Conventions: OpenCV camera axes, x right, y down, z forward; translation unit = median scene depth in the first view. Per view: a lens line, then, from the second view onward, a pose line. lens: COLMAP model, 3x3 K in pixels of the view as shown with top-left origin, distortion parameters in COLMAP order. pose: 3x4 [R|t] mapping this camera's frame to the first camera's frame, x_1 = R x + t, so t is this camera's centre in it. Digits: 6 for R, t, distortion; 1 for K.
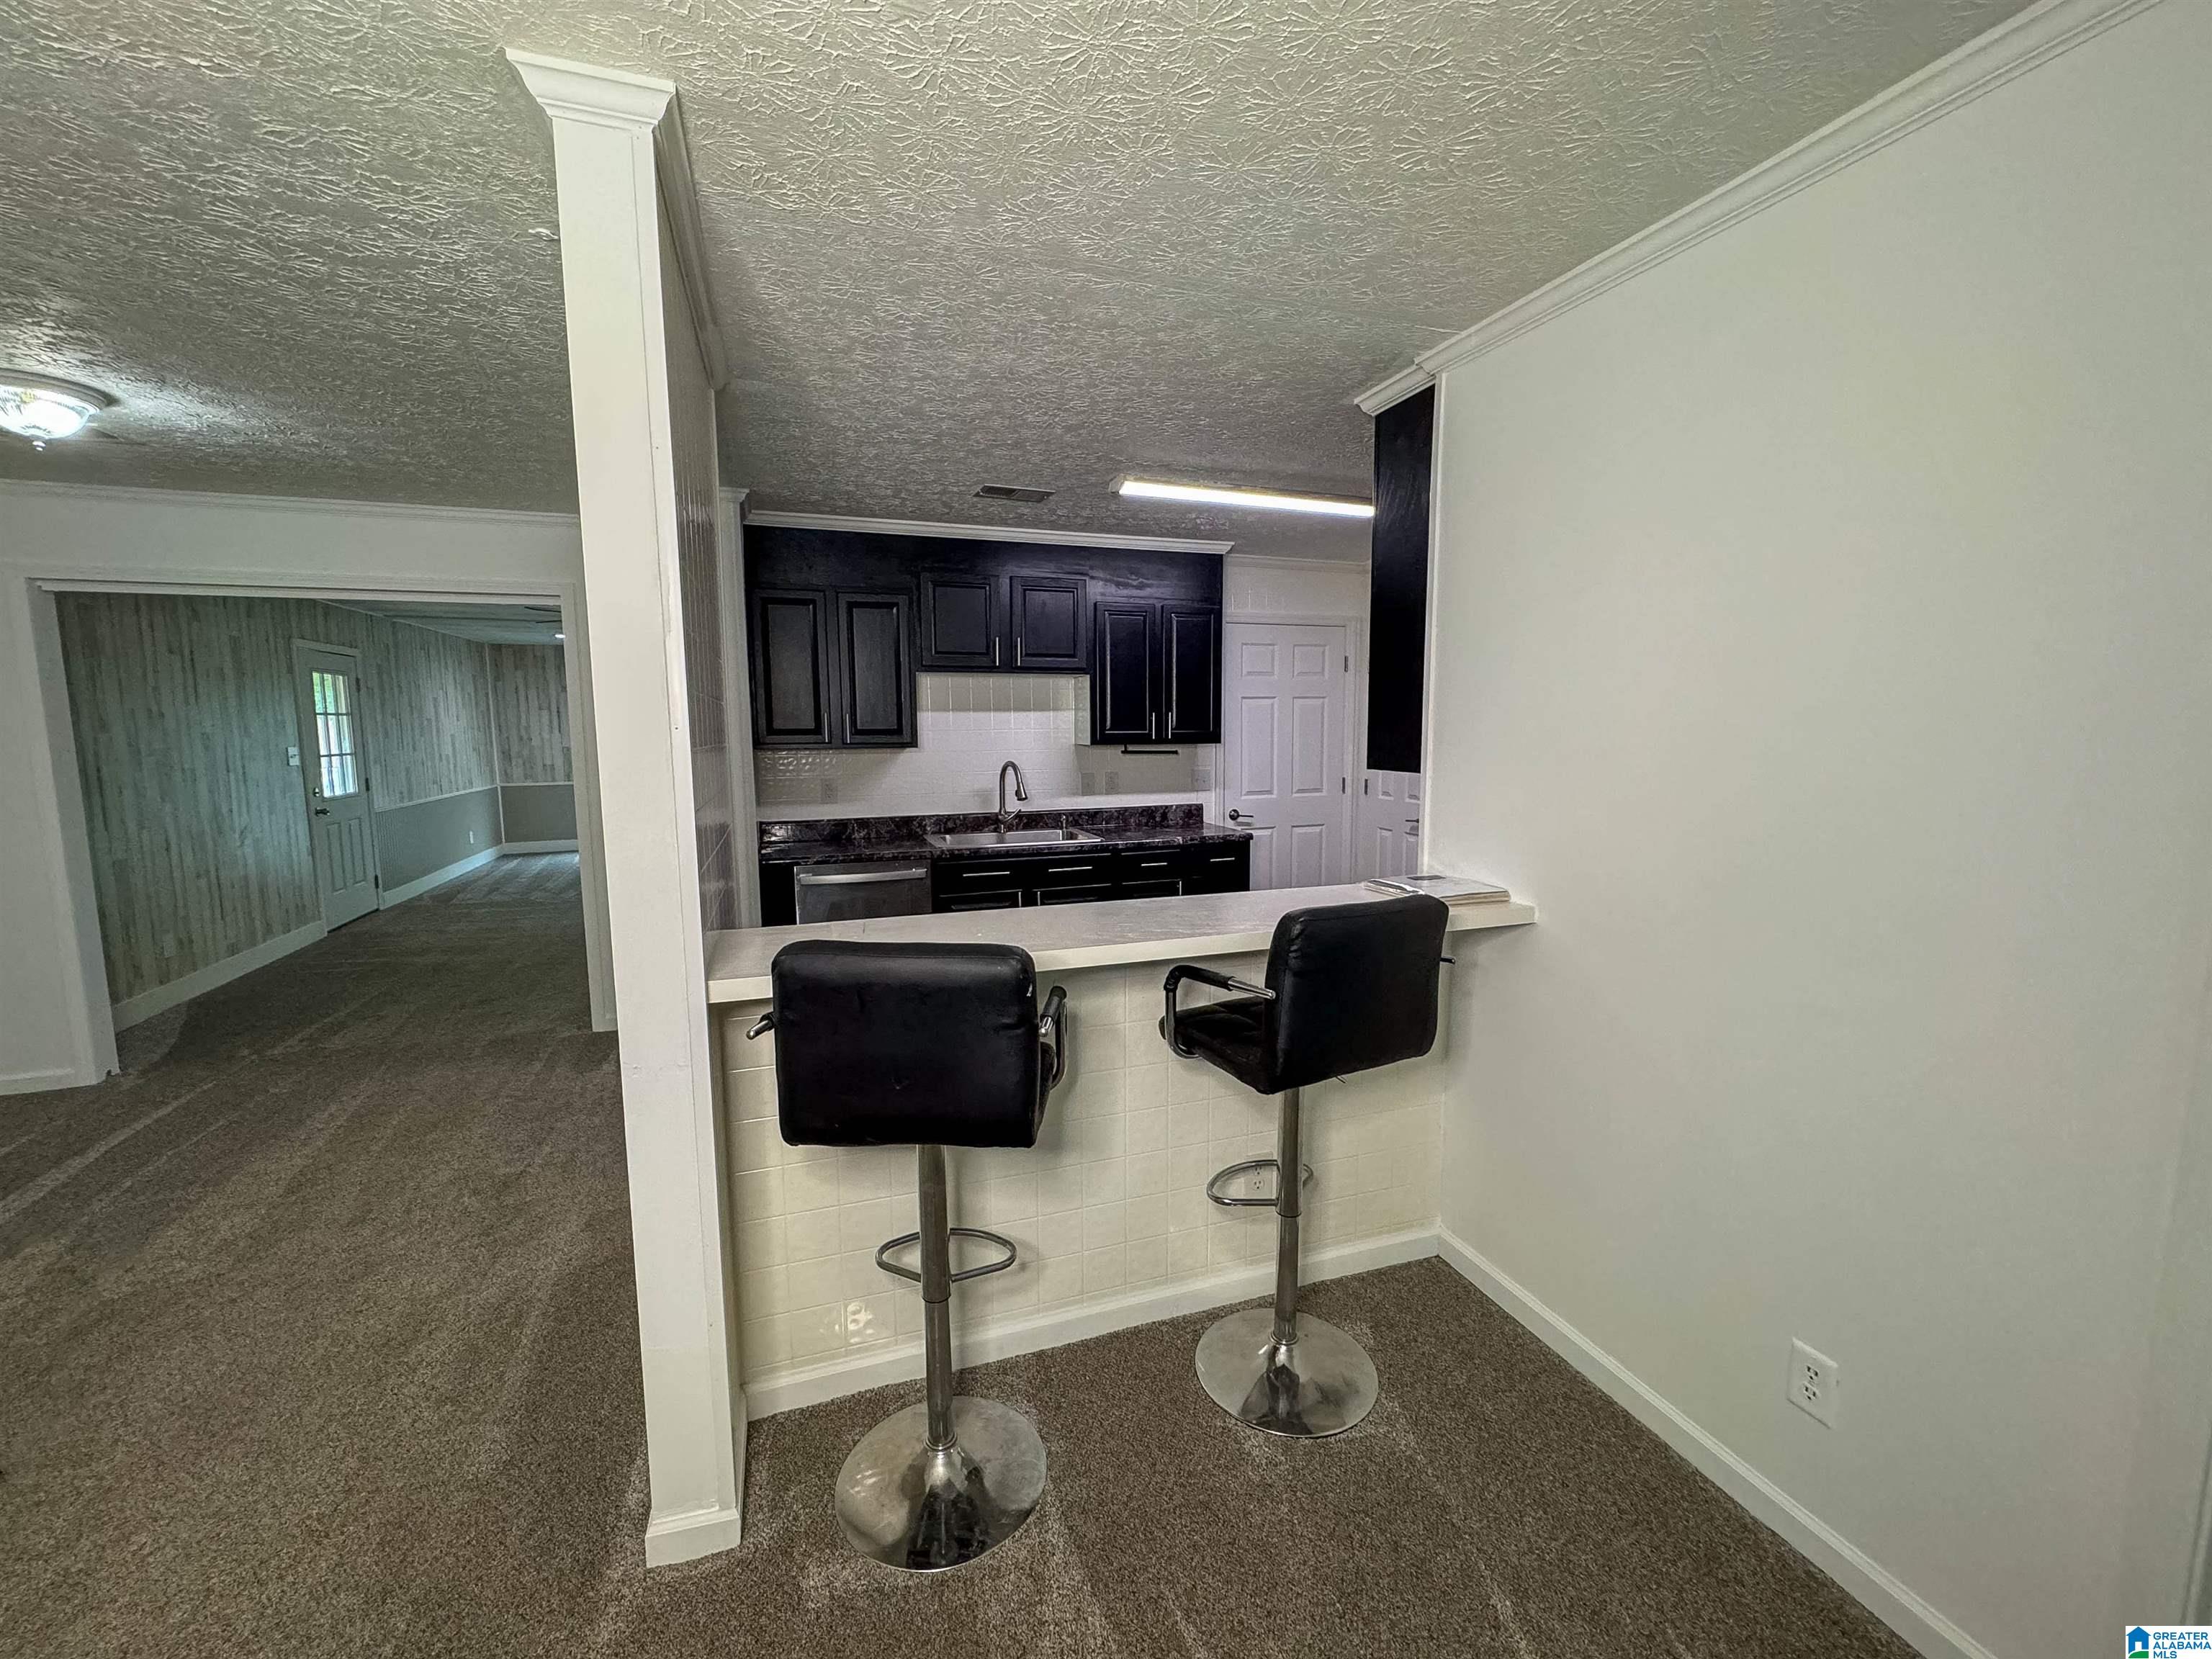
lens RADIAL K [[892.0, 0, 1106.0], [0, 892.0, 829.5], [0, 0, 1]] dist [0.035932, 0.000148]
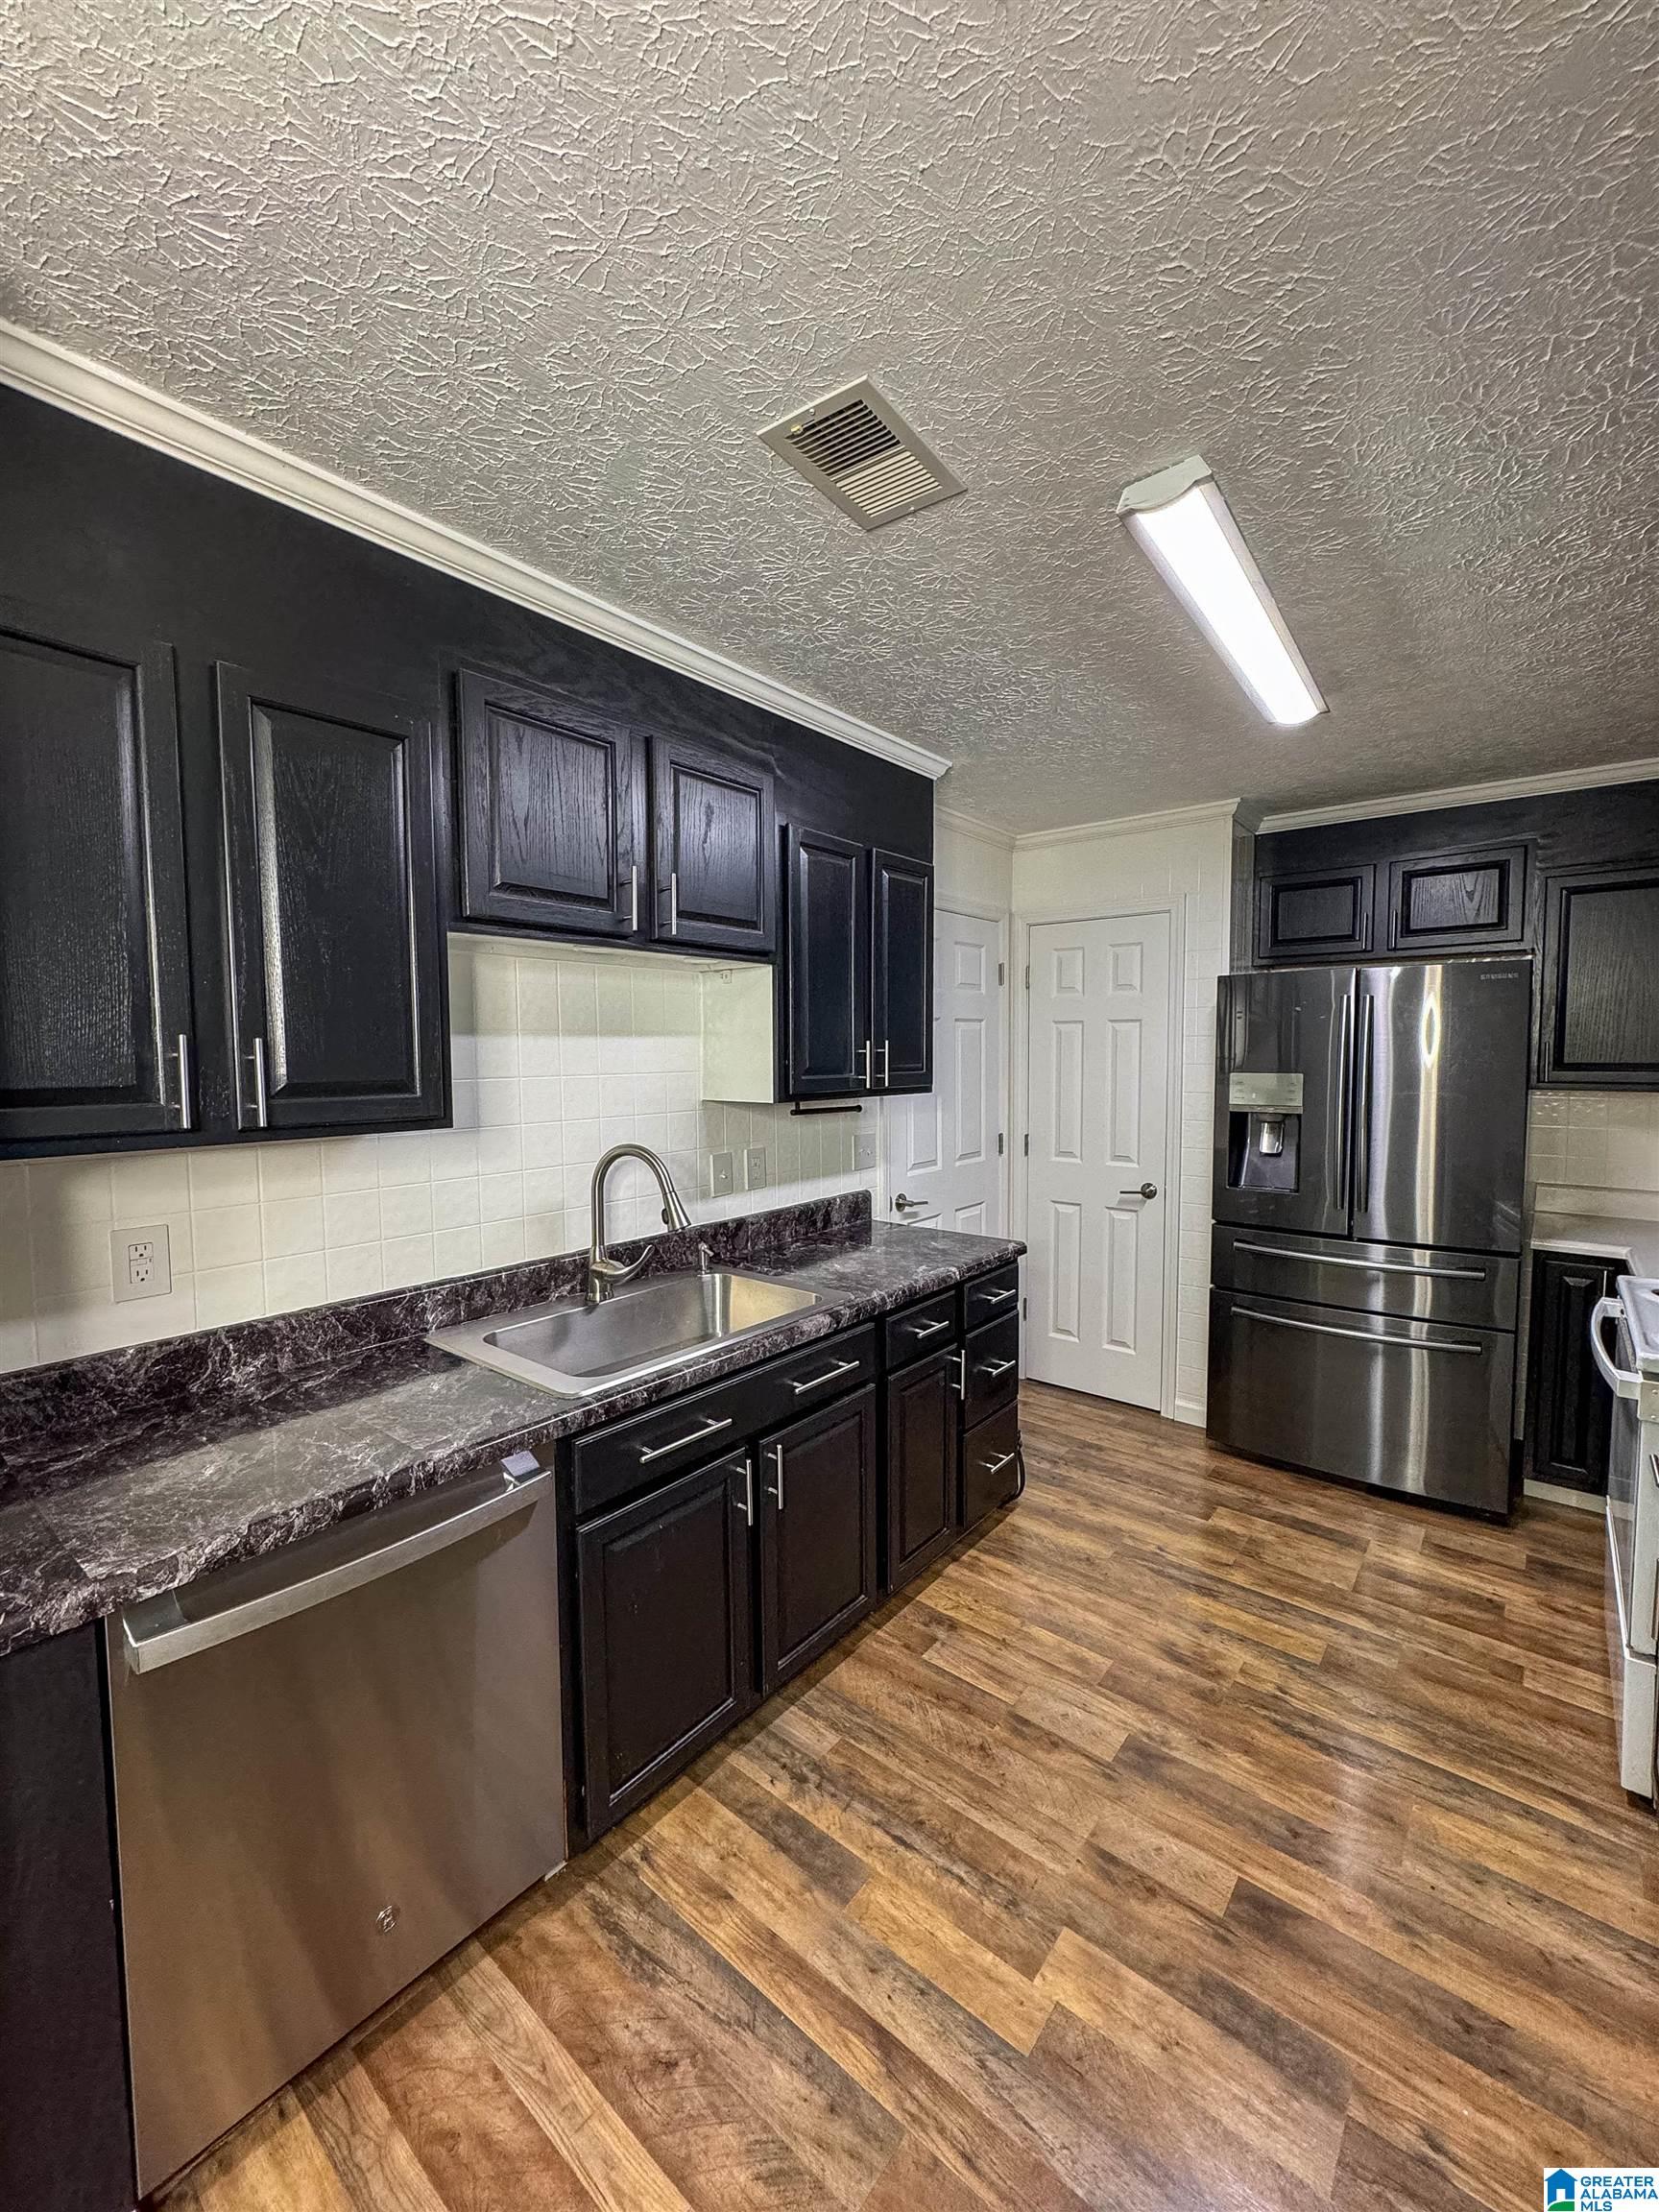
lens RADIAL K [[883.5, 0, 826.7], [0, 883.5, 1104.6], [0, 0, 1]] dist [-0.001982, 0.000716]
pose [[0.857431, -0.032647, 0.513563, -0.249113], [0.063090, 0.997126, -0.041946, -0.070668], [-0.510718, 0.068366, 0.857026, 0.555082]]
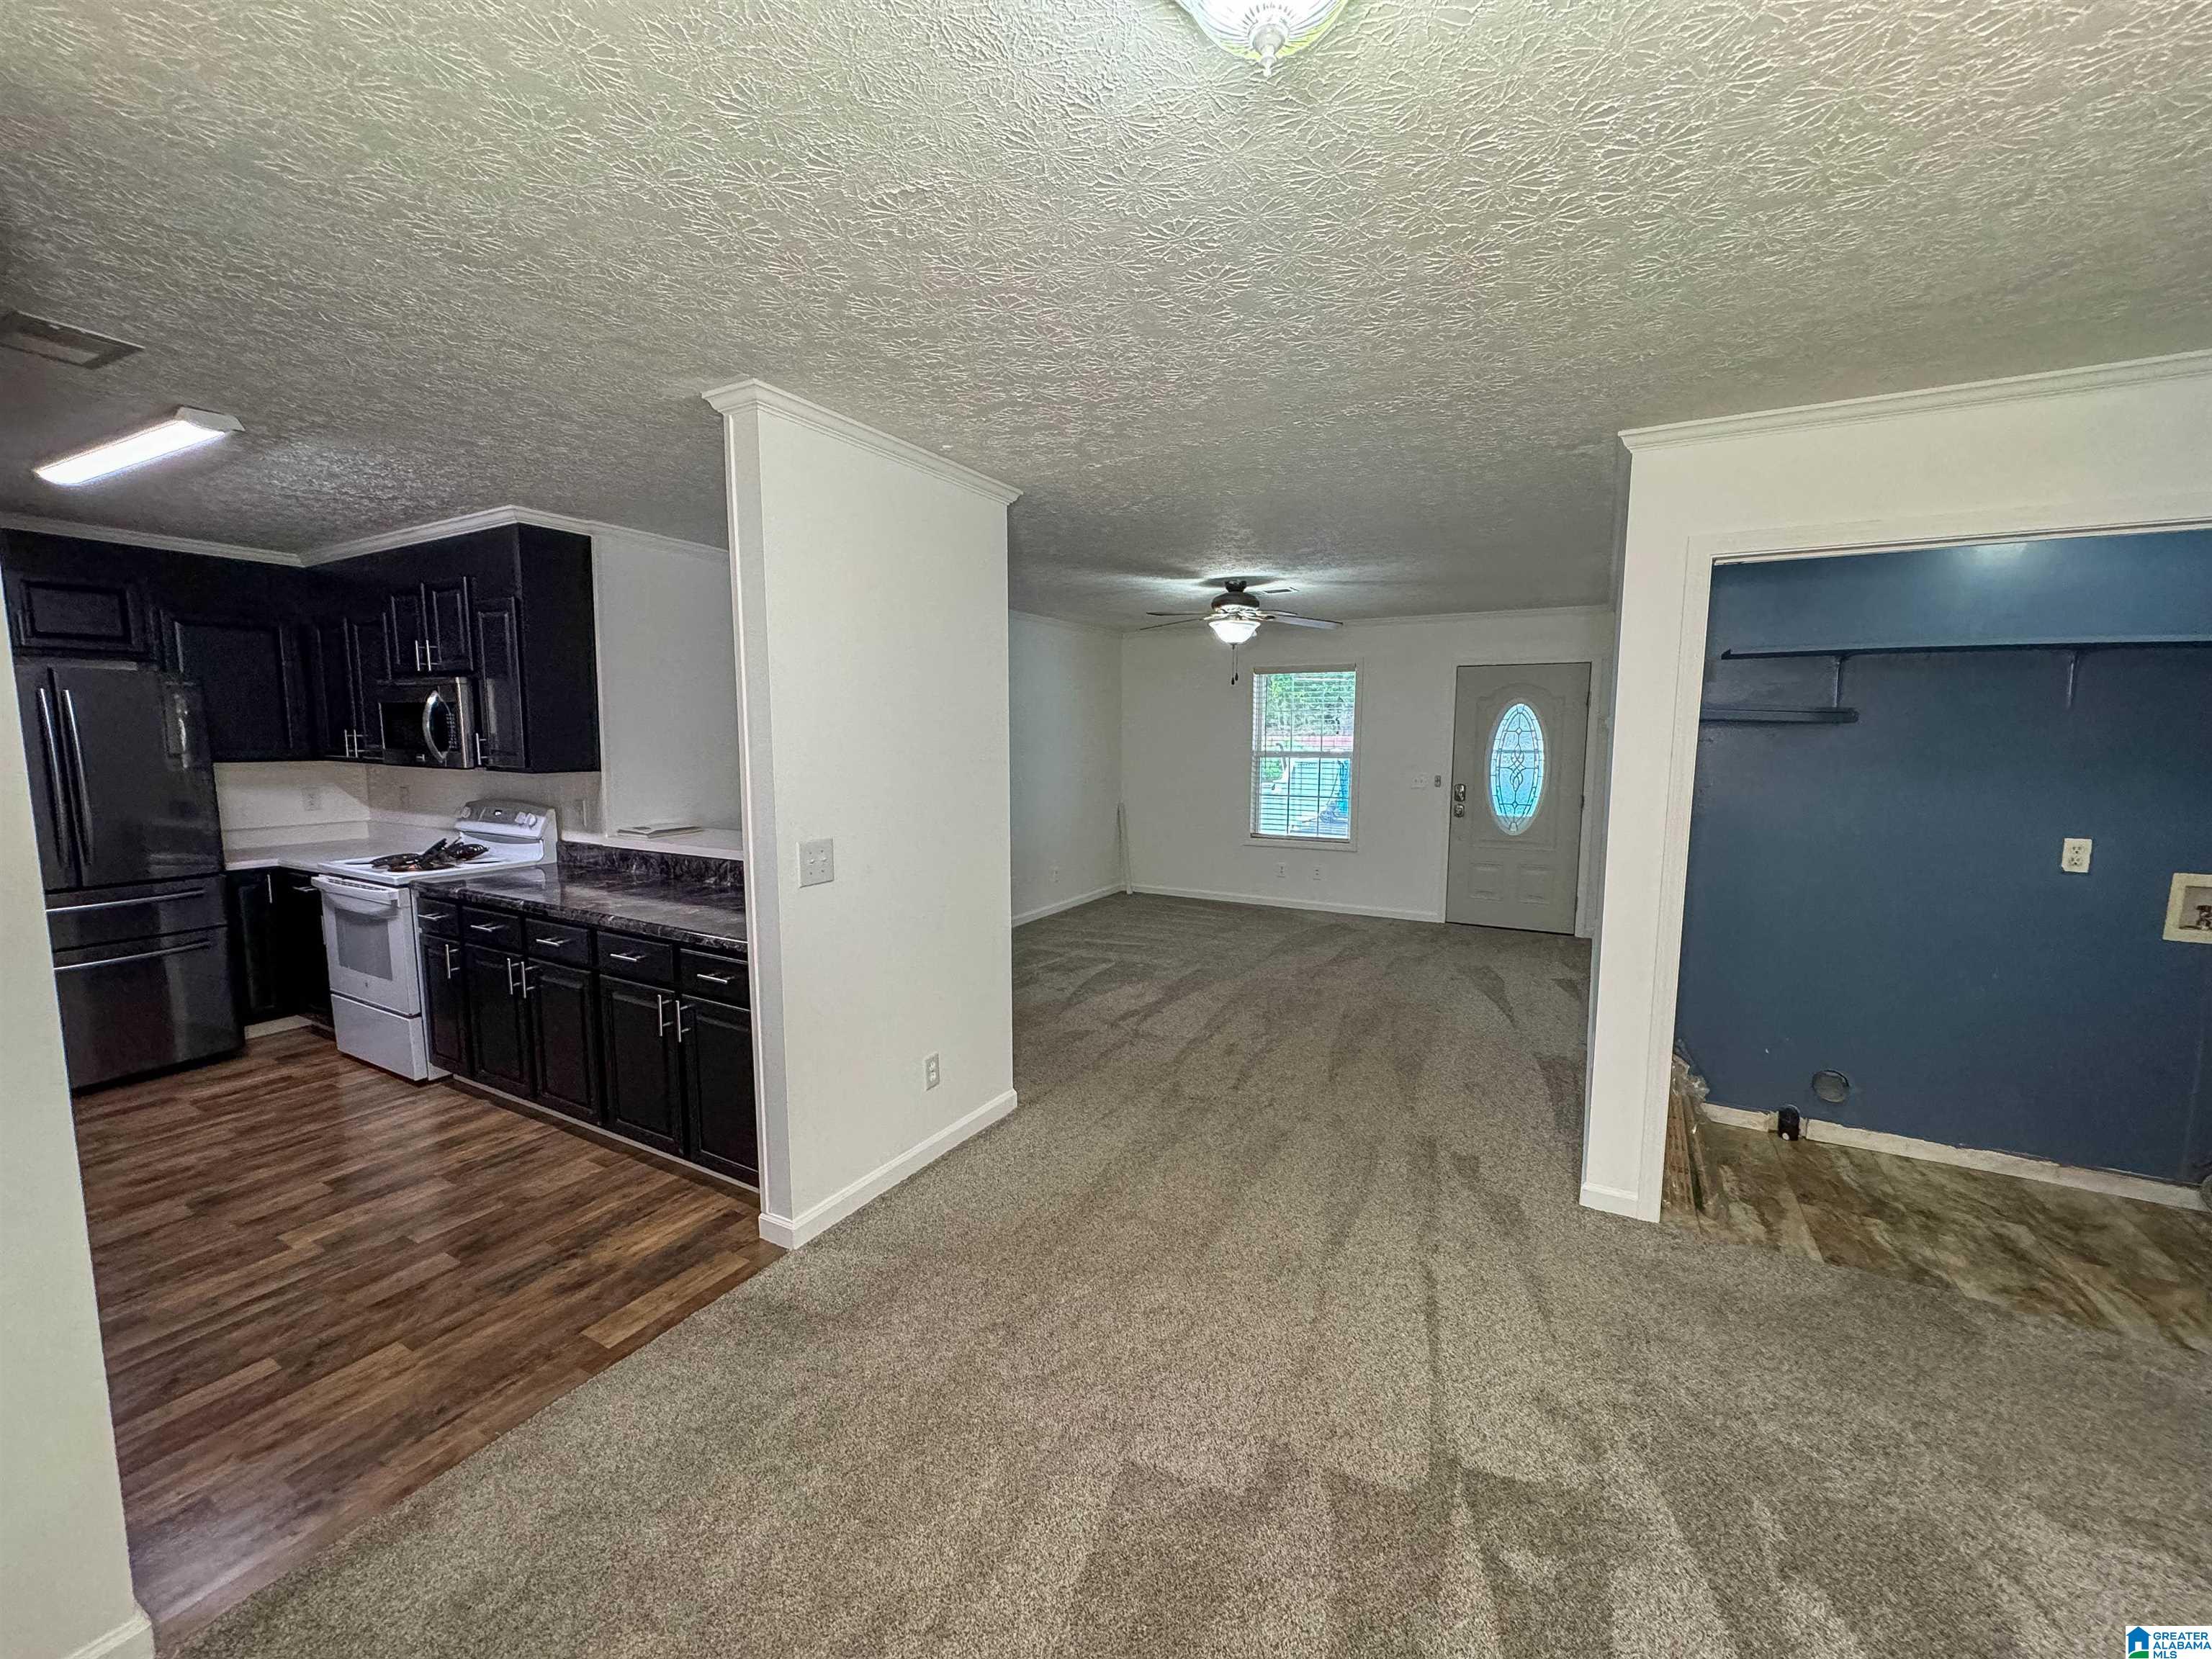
lens RADIAL K [[883.5, 0, 1104.7], [0, 883.5, 827.8], [0, 0, 1]] dist [-0.001982, 0.000716]
pose [[-0.654538, -0.080890, 0.751689, -0.768197], [0.088904, 0.979126, 0.182779, -0.092101], [-0.750784, 0.186464, -0.633684, 0.717760]]
